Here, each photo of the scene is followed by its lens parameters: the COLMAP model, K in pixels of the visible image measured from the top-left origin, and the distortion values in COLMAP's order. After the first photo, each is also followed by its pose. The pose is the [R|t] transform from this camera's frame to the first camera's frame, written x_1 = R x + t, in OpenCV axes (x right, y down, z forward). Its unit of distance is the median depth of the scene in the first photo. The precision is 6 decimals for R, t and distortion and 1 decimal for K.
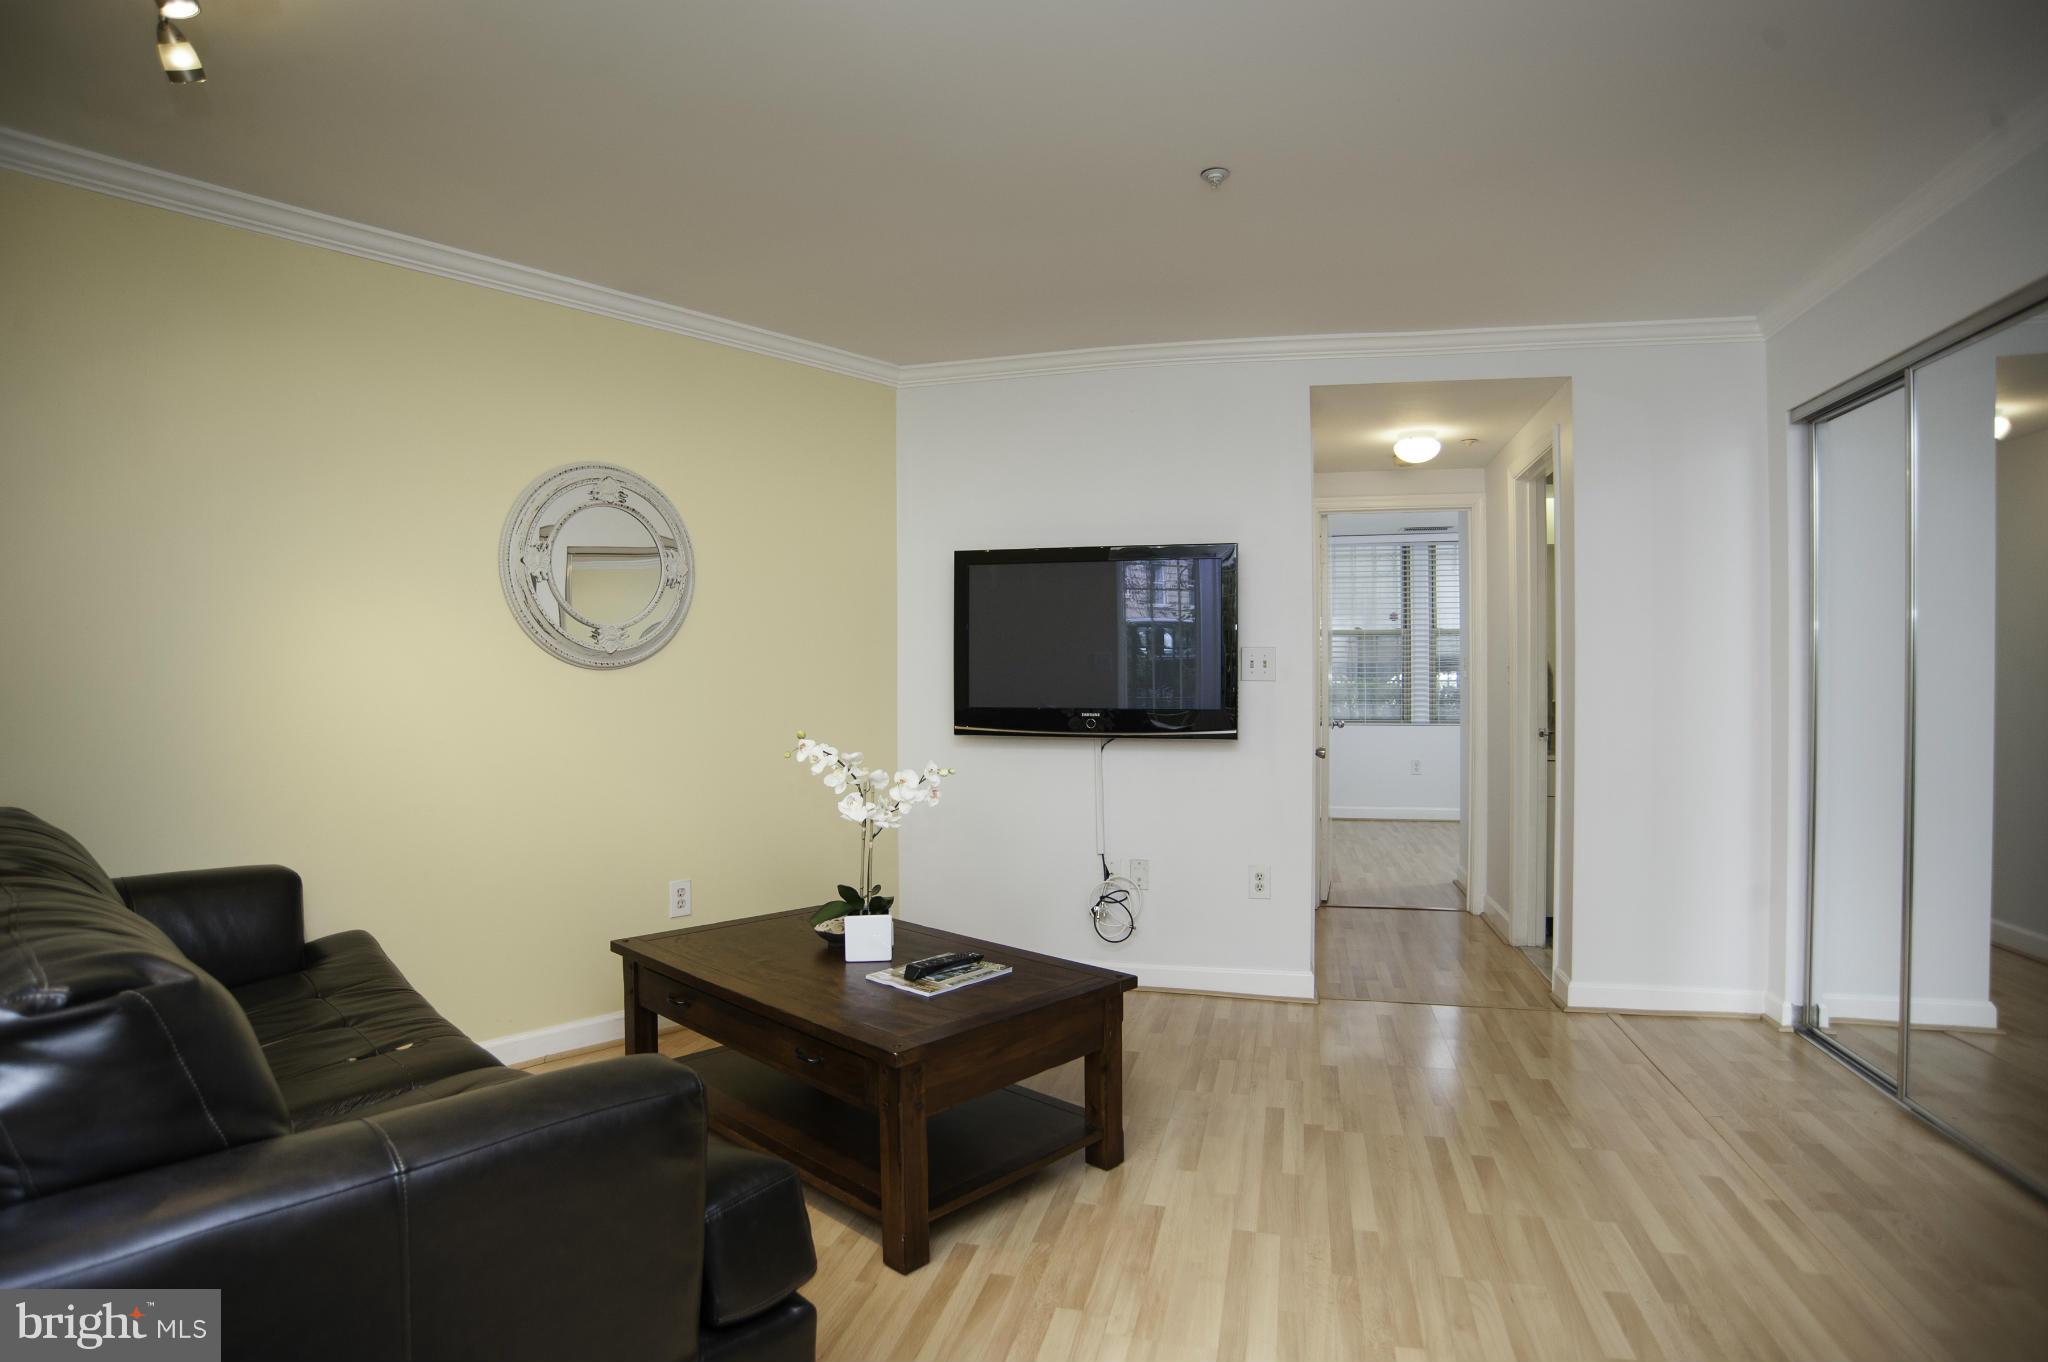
lens RADIAL K [[1133.8, 0, 1035.3], [0, 1133.8, 694.1], [0, 0, 1]] dist [-0.093391, 0.043724]
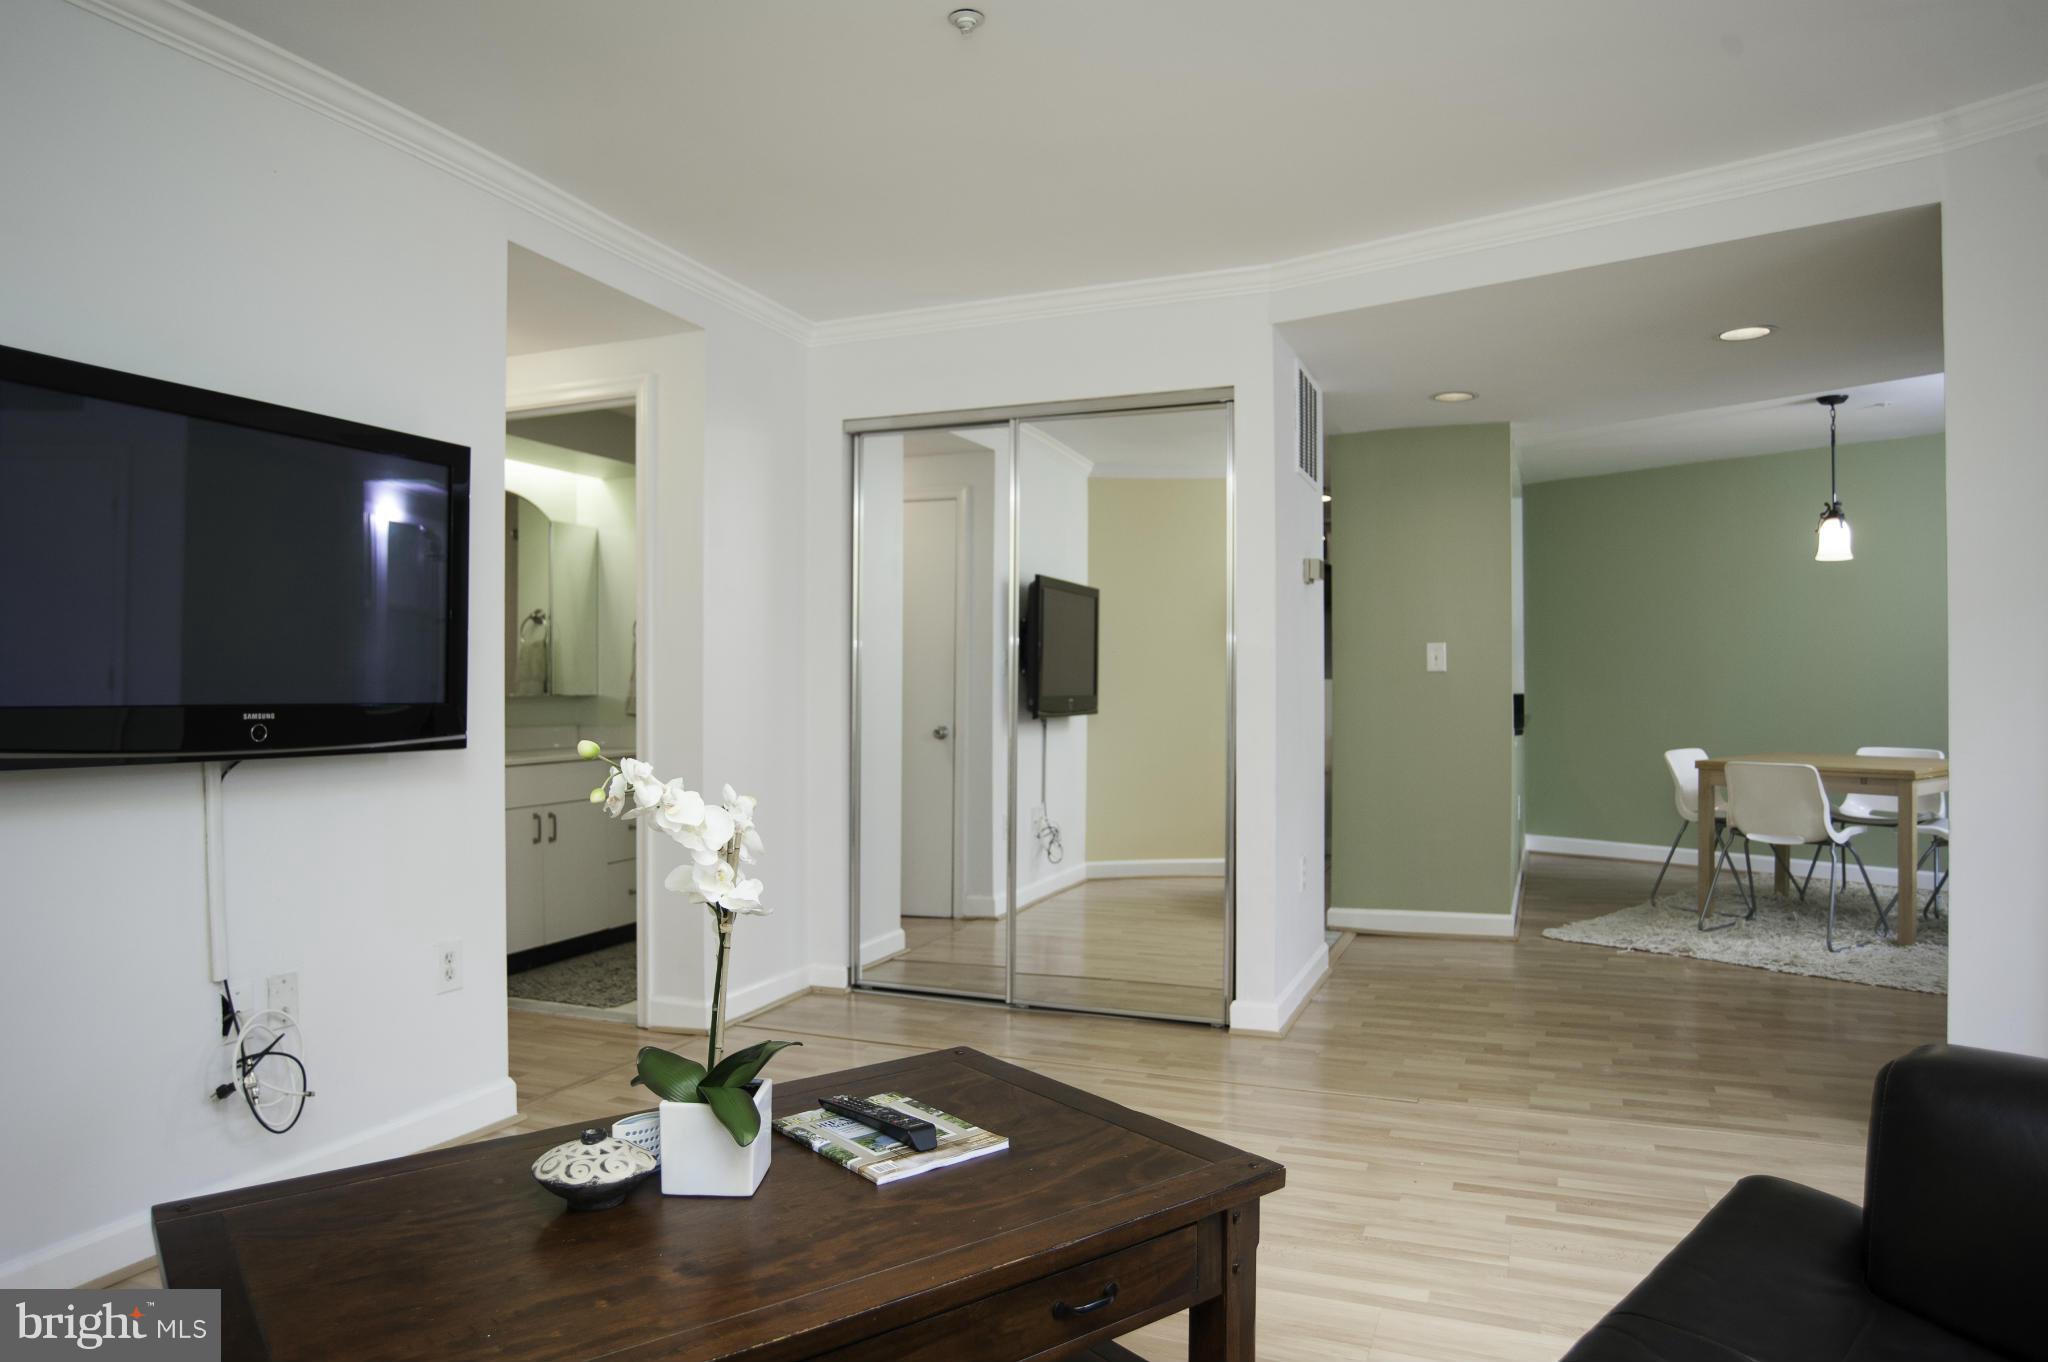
lens RADIAL K [[1338.4, 0, 1024.0], [0, 1338.4, 681.0], [0, 0, 1]] dist [-0.041469, -0.000375]
pose [[0.142643, 0.005903, 0.989757, -0.522660], [0.029485, 0.999513, -0.010211, 0.018235], [-0.989335, 0.030640, 0.142400, 0.552800]]
